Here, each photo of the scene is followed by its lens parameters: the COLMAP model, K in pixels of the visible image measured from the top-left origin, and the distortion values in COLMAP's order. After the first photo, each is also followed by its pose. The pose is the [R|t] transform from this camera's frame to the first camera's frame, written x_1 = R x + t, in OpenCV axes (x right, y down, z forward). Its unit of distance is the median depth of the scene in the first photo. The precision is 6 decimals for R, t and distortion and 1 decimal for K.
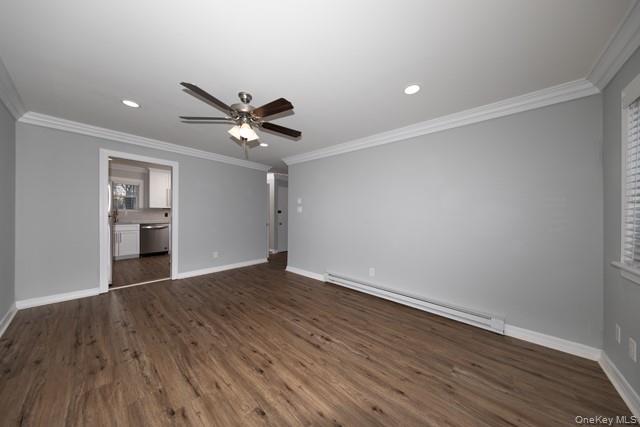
lens RADIAL K [[202.2, 0, 320.0], [0, 202.2, 213.5], [0, 0, 1]] dist [0.000081, 0.000006]
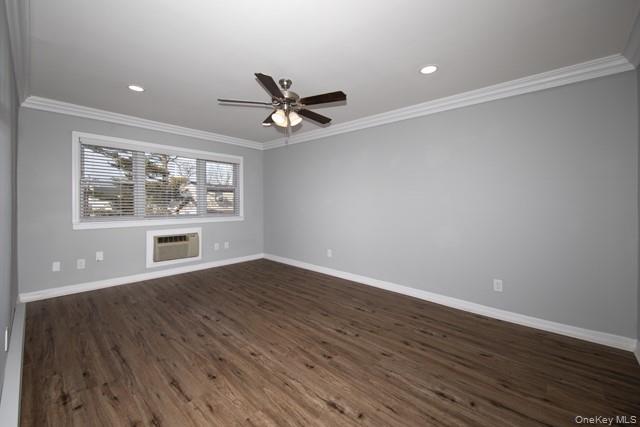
lens RADIAL K [[260.3, 0, 320.0], [0, 260.3, 213.5], [0, 0, 1]] dist [-0.000124, -0.000020]
pose [[-0.999598, -0.021972, 0.017943, -0.519066], [-0.021445, 0.999347, 0.029094, 0.019750], [-0.018571, 0.028698, -0.999416, 2.106306]]
